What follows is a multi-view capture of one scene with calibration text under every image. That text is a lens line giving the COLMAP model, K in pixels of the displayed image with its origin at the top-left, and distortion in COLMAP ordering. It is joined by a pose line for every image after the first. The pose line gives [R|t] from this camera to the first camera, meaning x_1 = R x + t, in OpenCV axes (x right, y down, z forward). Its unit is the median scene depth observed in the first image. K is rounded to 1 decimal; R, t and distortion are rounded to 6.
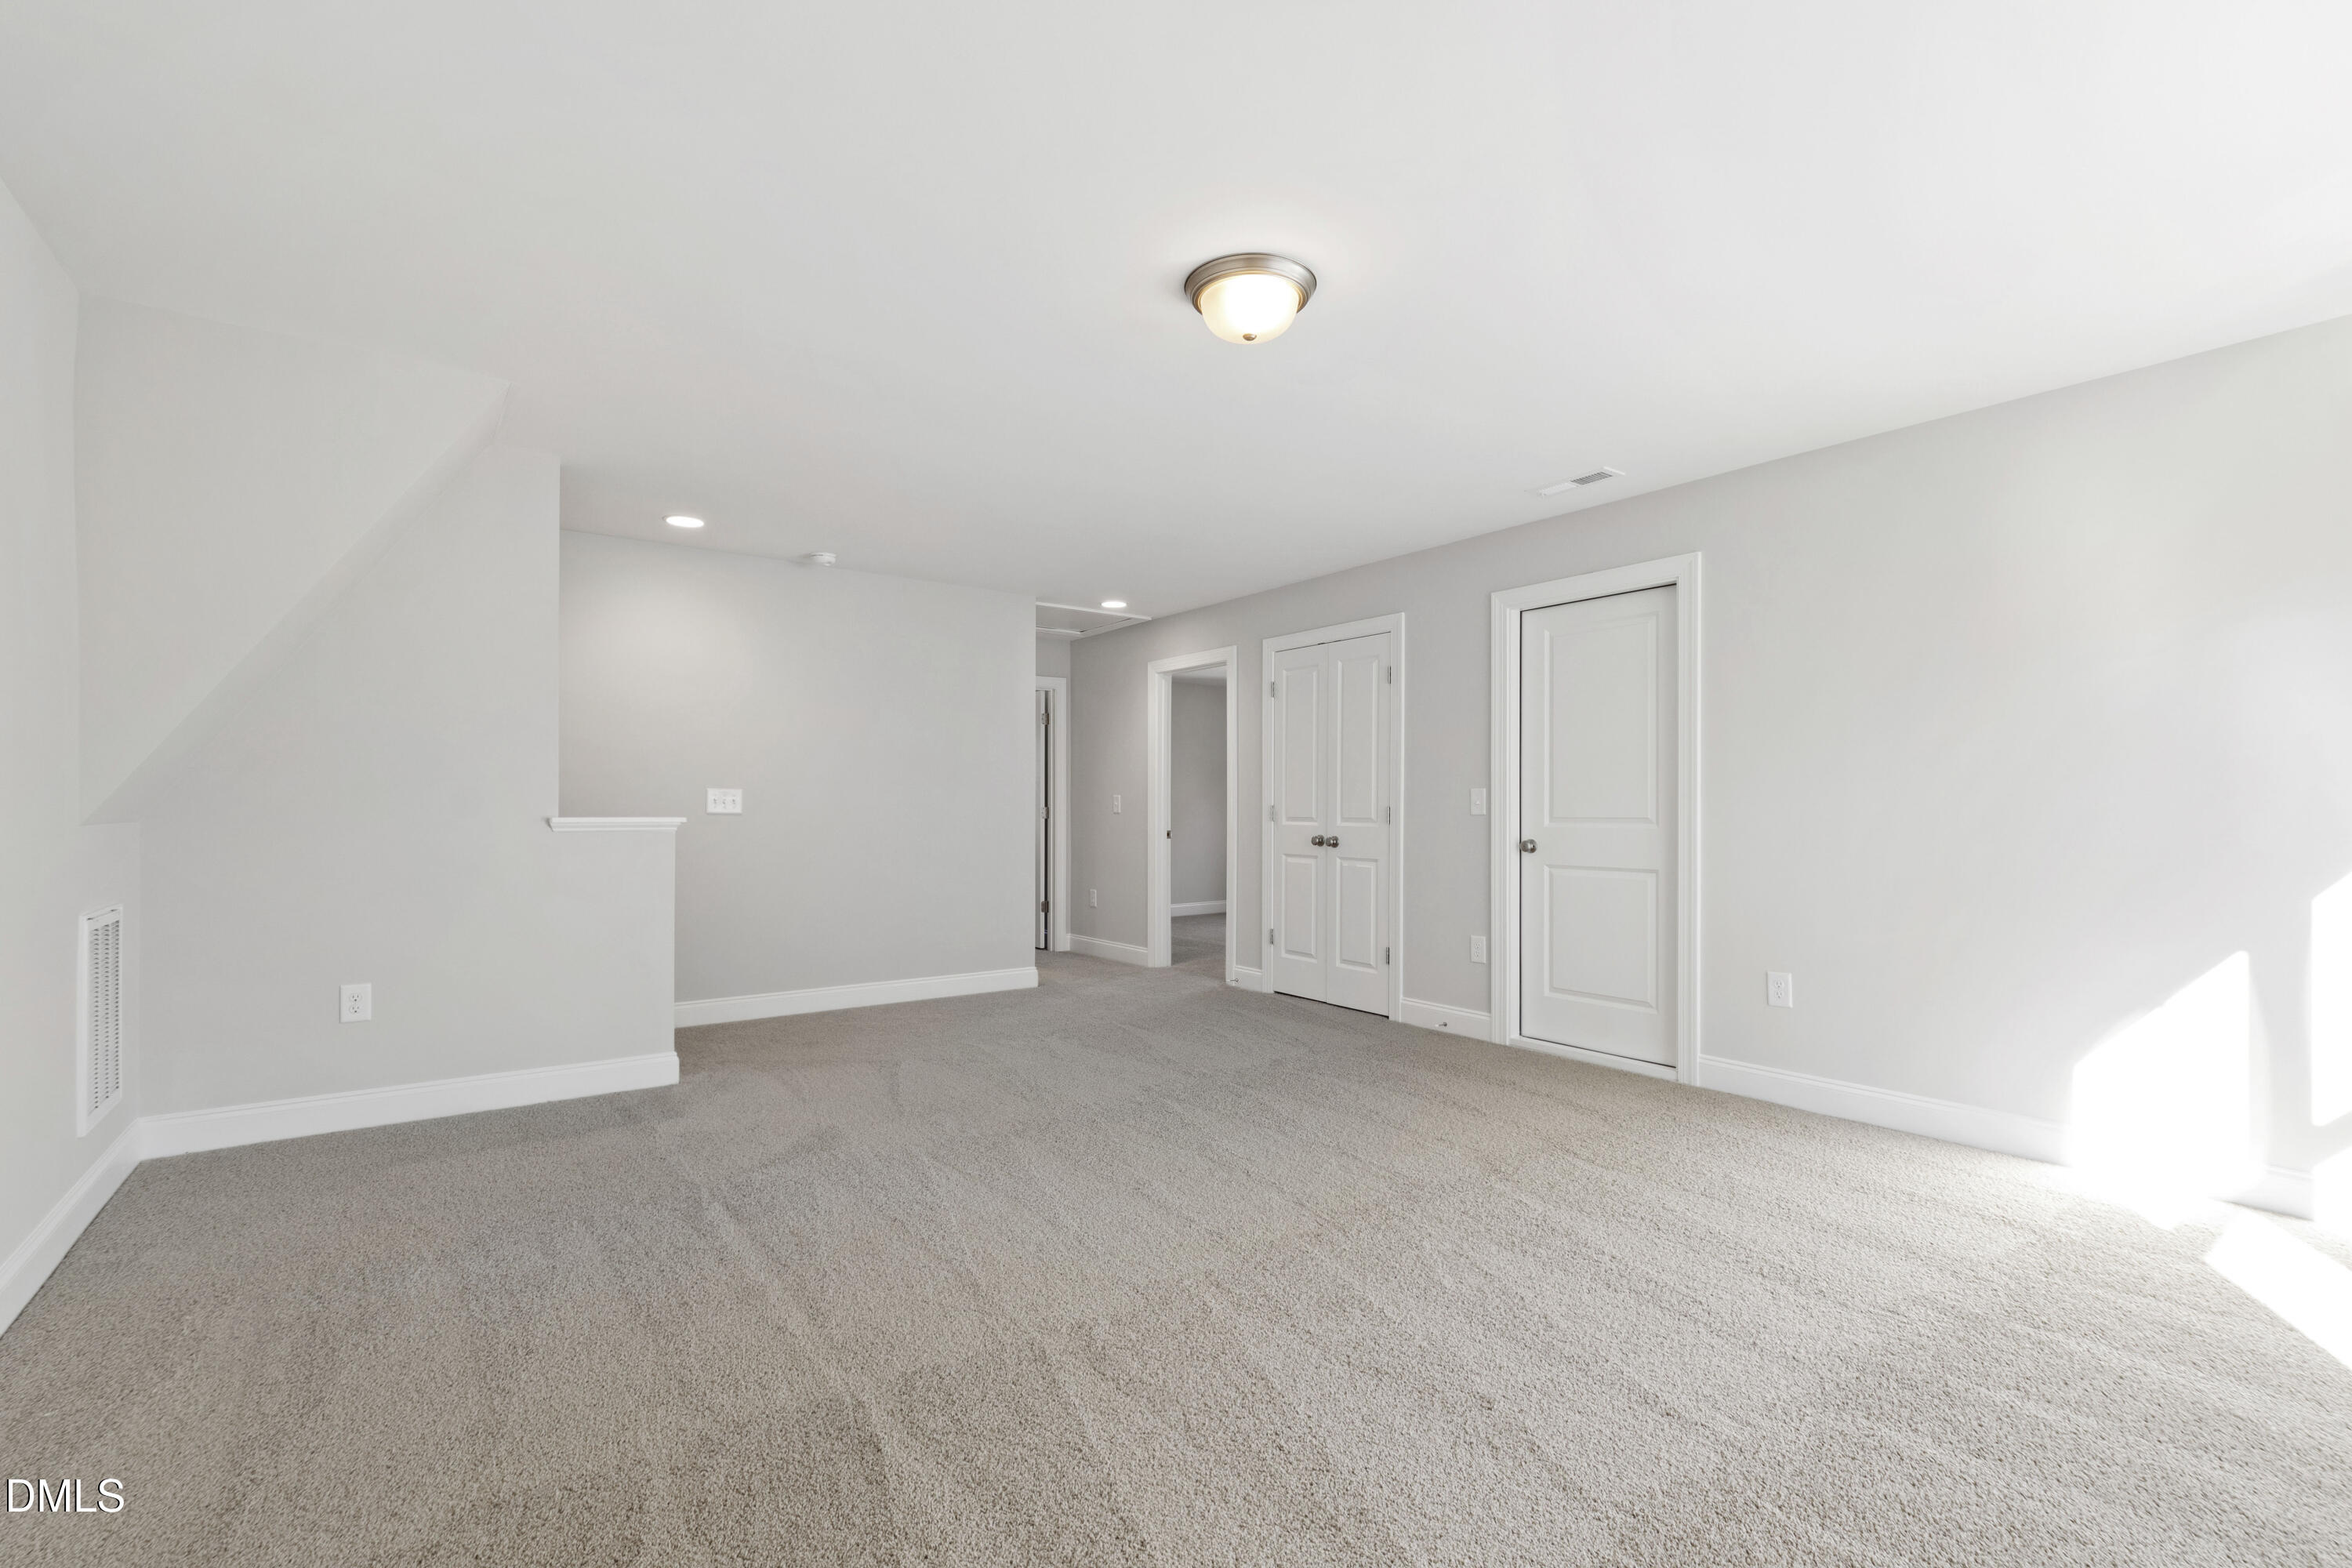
lens RADIAL K [[1040.3, 0, 1170.3], [0, 1040.3, 826.8], [0, 0, 1]] dist [-0.020158, -0.000672]
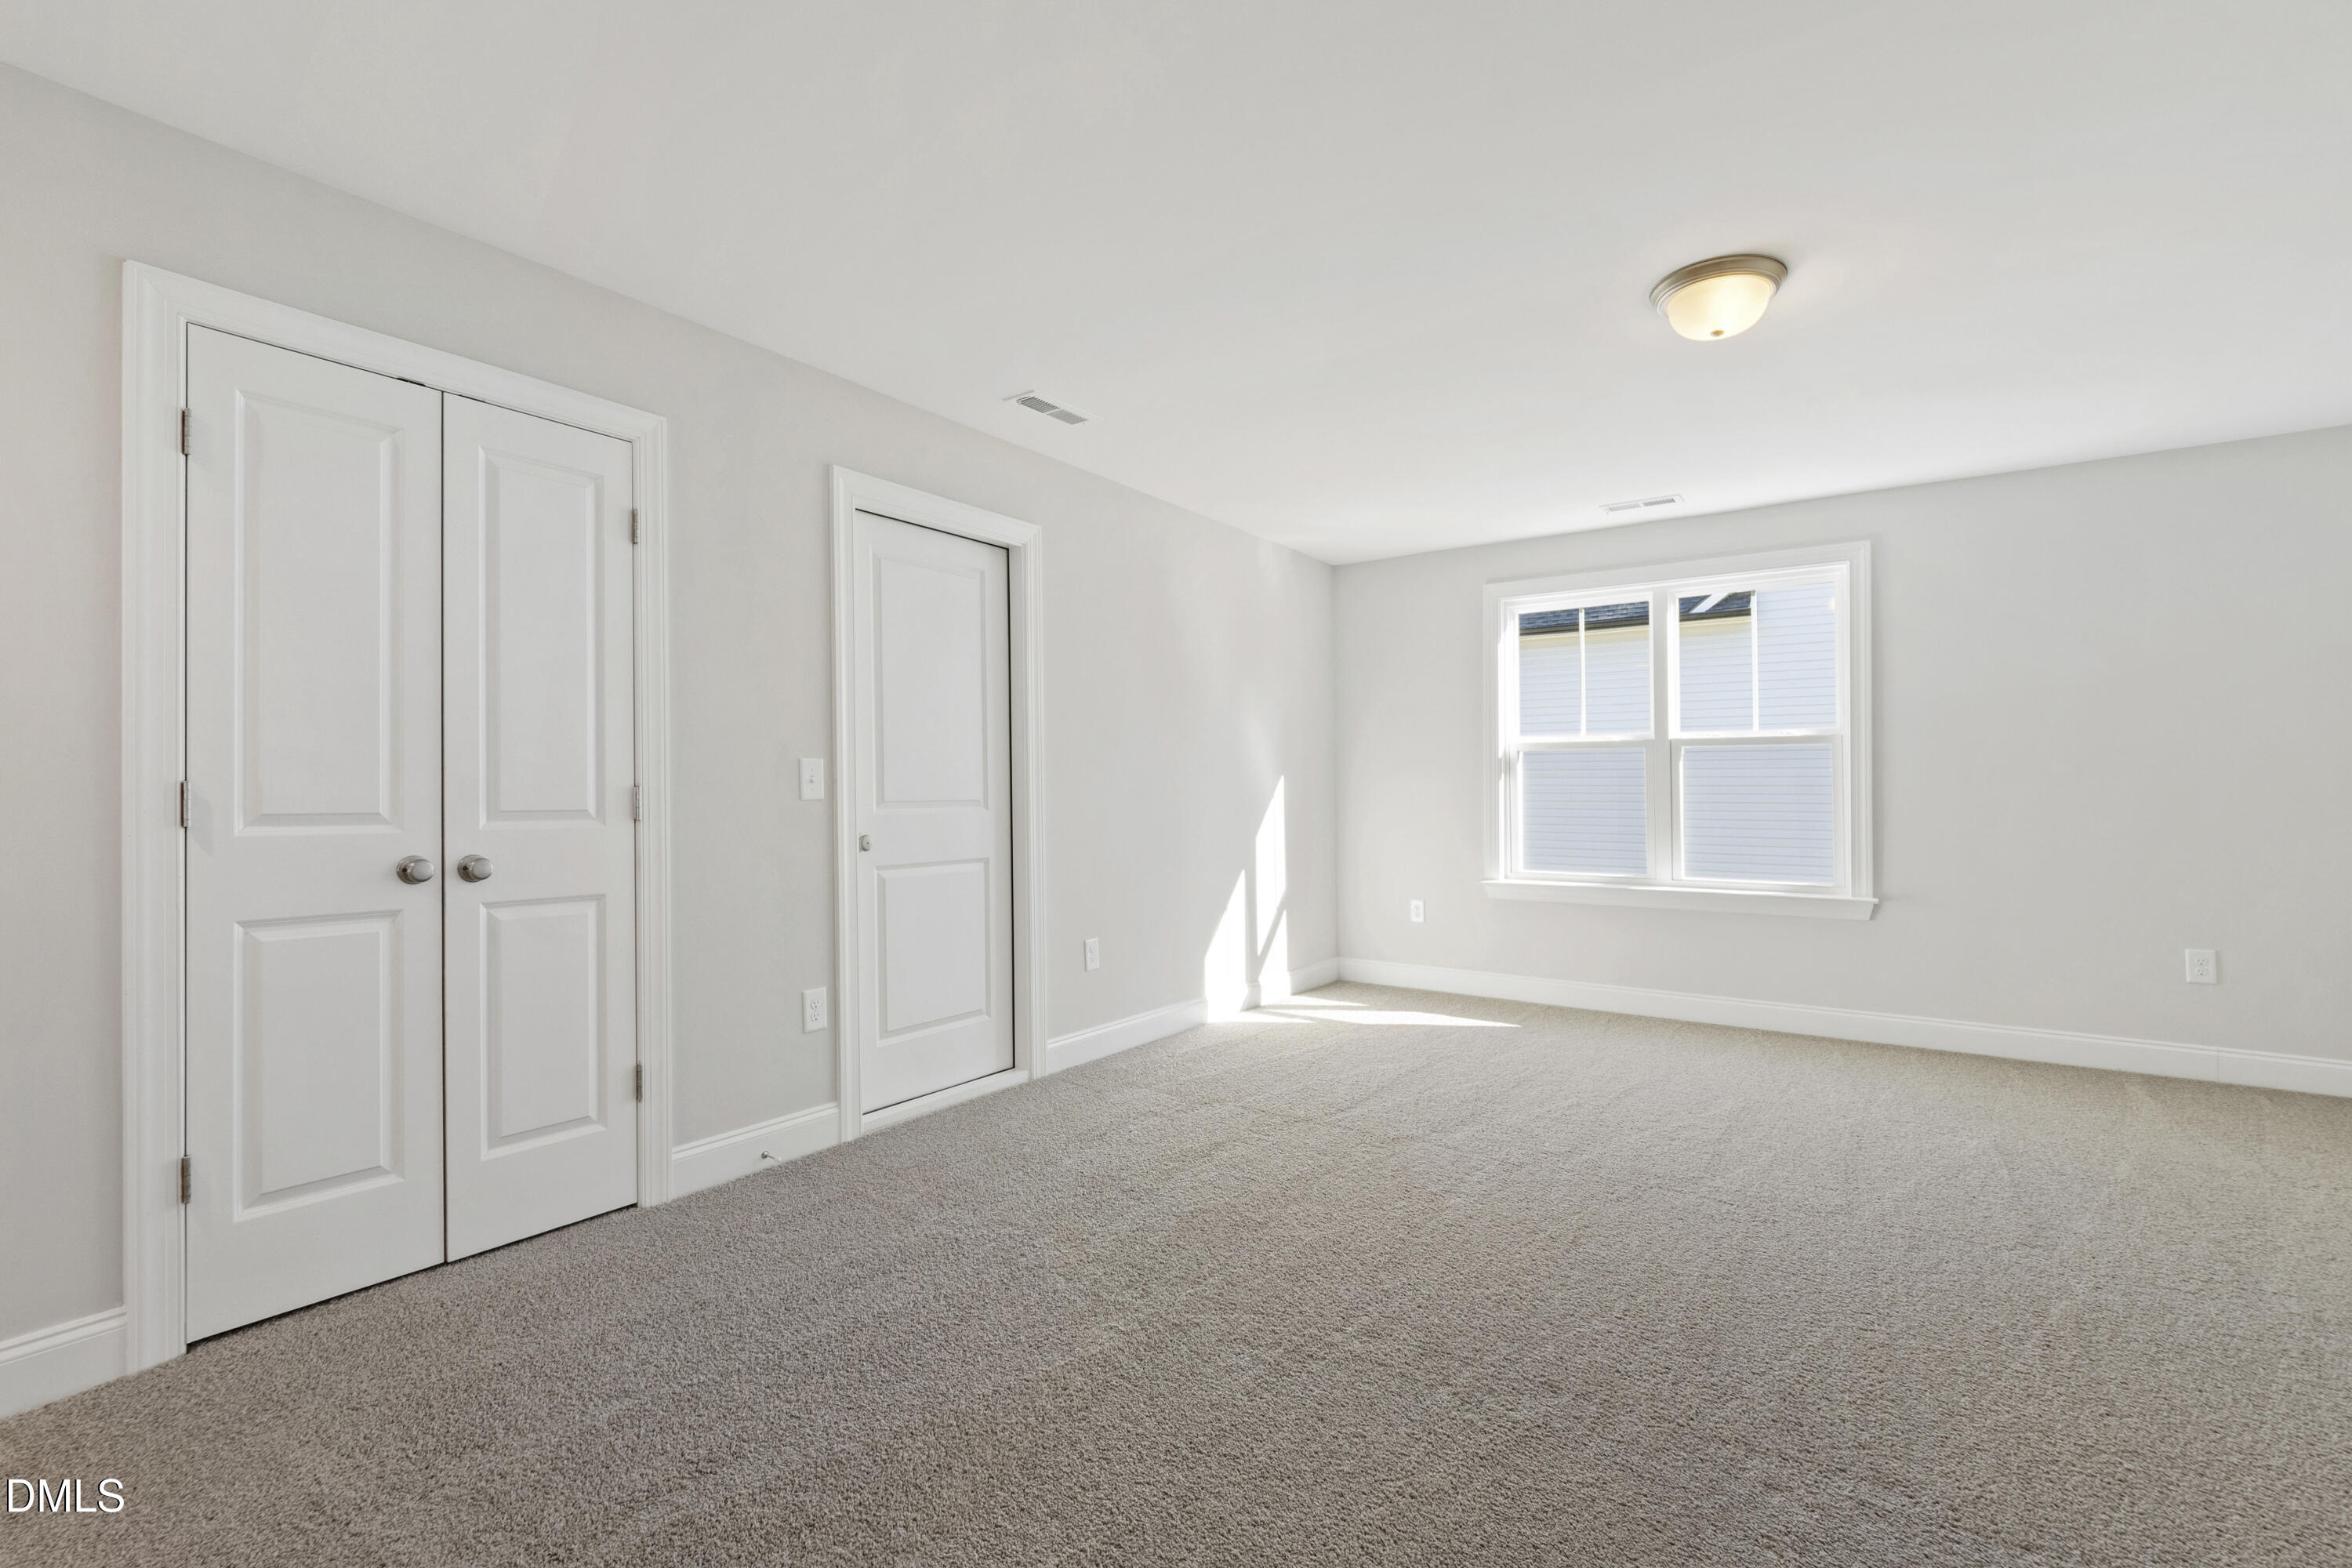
lens RADIAL K [[1063.7, 0, 1176.0], [0, 1063.7, 784.0], [0, 0, 1]] dist [-0.000795, -0.000247]
pose [[-0.322887, 0.008594, 0.946398, -0.359433], [0.021322, 0.999771, -0.001804, -0.013830], [-0.946197, 0.019597, -0.322997, 0.901619]]
